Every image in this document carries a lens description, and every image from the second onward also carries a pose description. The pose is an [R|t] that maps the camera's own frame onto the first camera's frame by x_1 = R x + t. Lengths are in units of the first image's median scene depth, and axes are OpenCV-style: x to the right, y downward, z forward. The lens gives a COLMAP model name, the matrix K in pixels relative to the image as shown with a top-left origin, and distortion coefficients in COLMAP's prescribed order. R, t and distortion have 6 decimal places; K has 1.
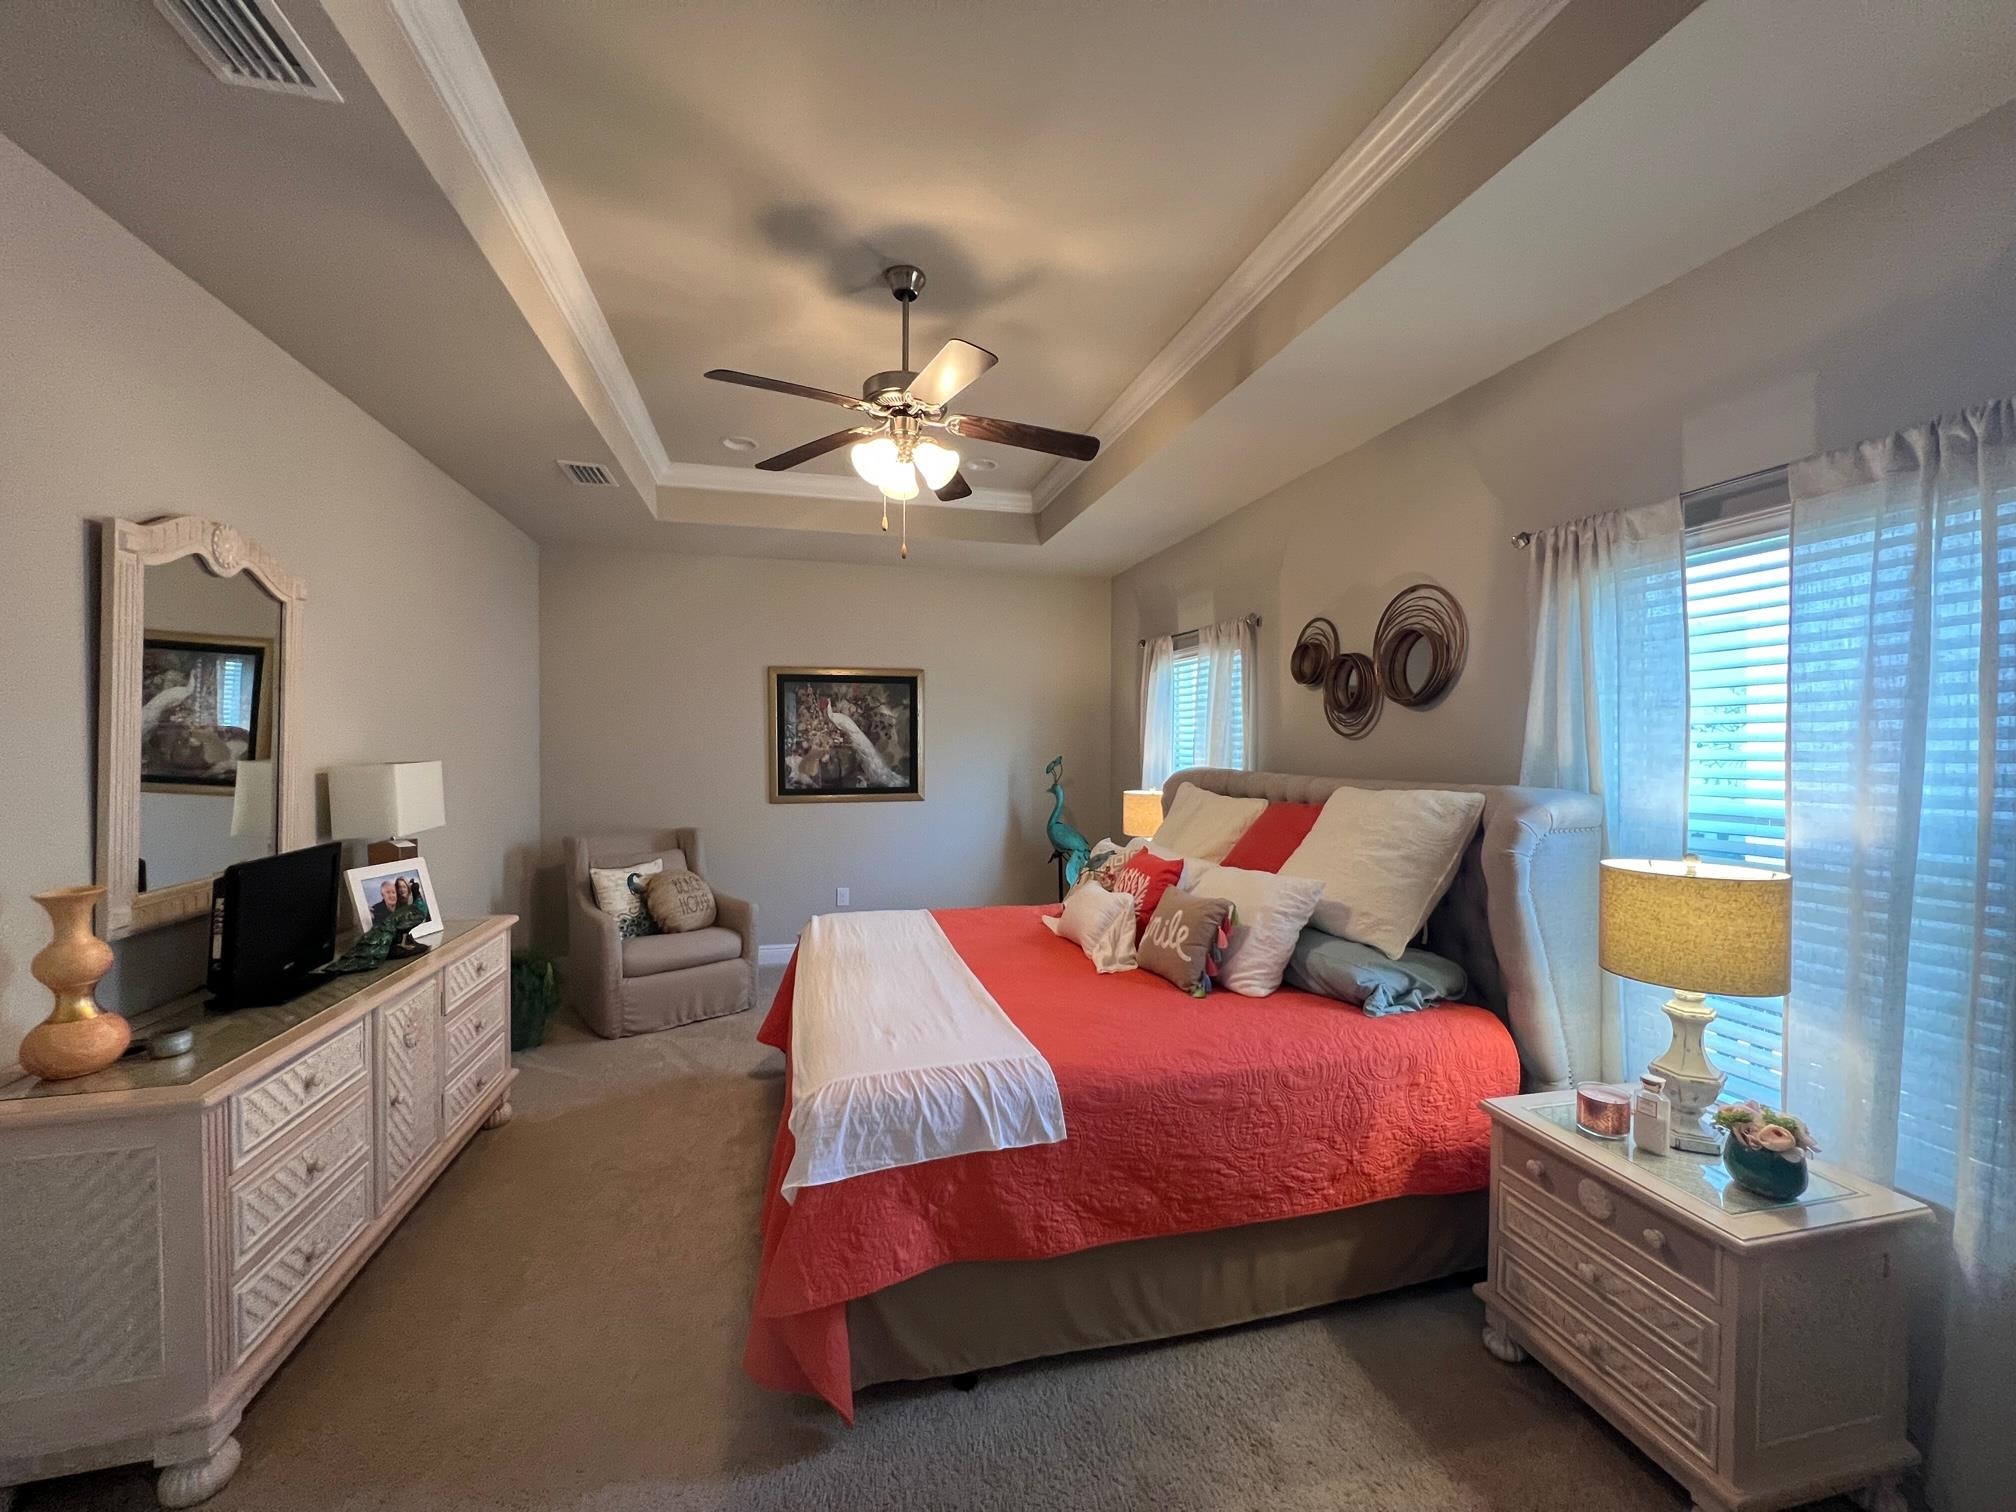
lens RADIAL K [[808.3, 0, 1000.2], [0, 808.3, 751.7], [0, 0, 1]] dist [-0.001730, 0.000680]
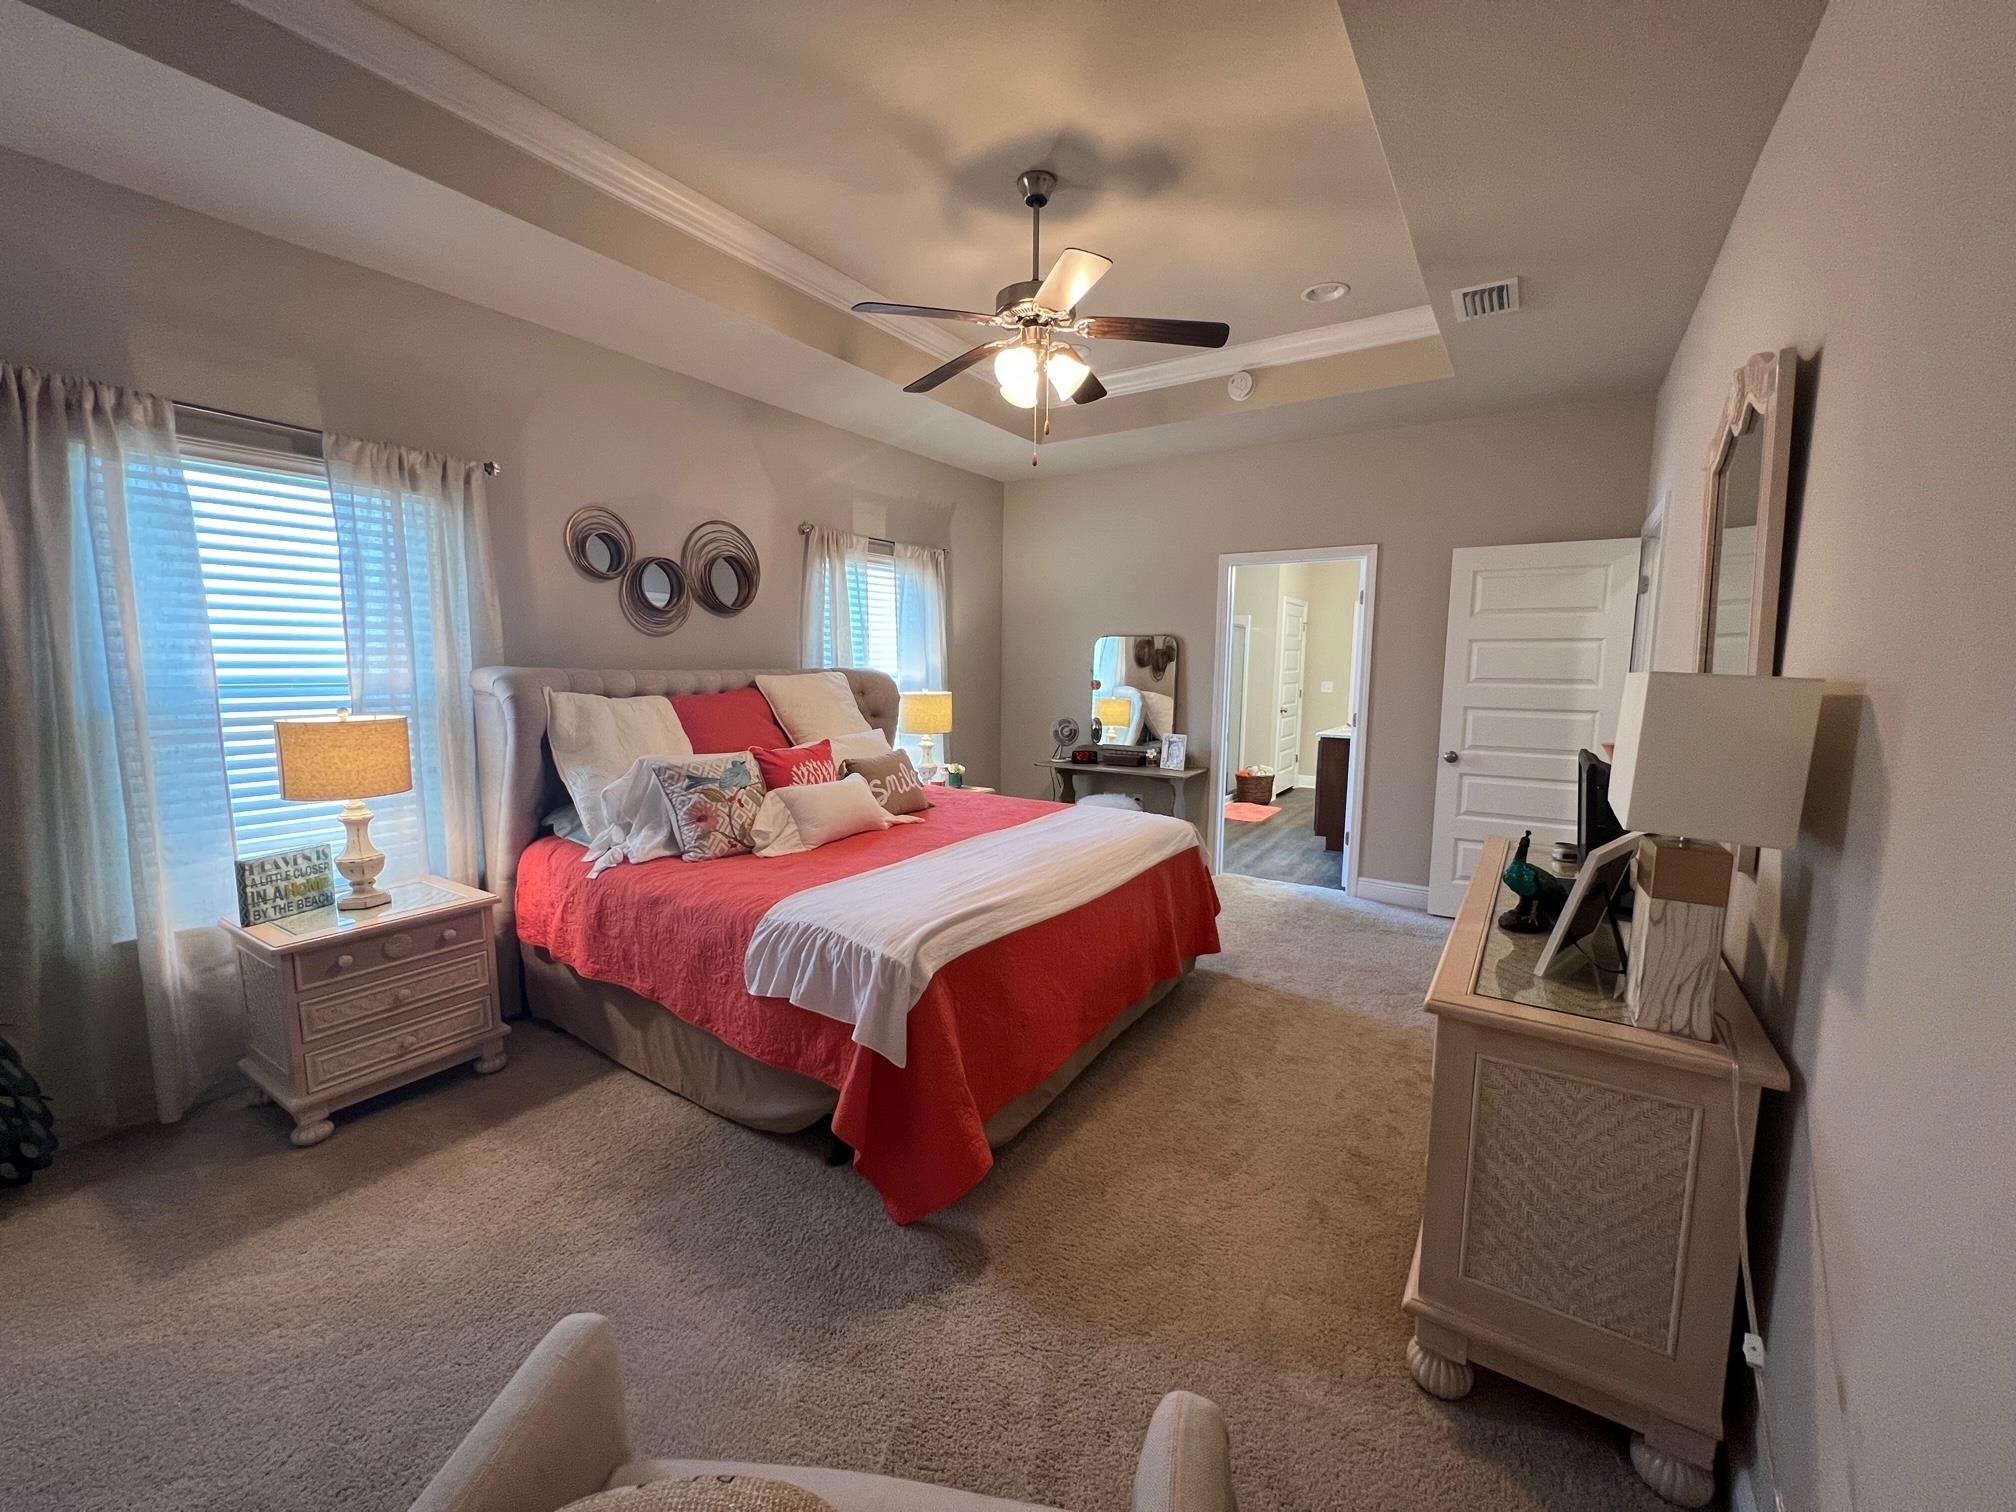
lens RADIAL K [[808.3, 0, 1012.1], [0, 808.3, 755.6], [0, 0, 1]] dist [-0.001730, 0.000680]
pose [[-0.668389, -0.091740, 0.738132, -0.935835], [0.003768, 0.991934, 0.126697, 0.013731], [-0.743802, 0.087465, -0.662653, 1.777351]]
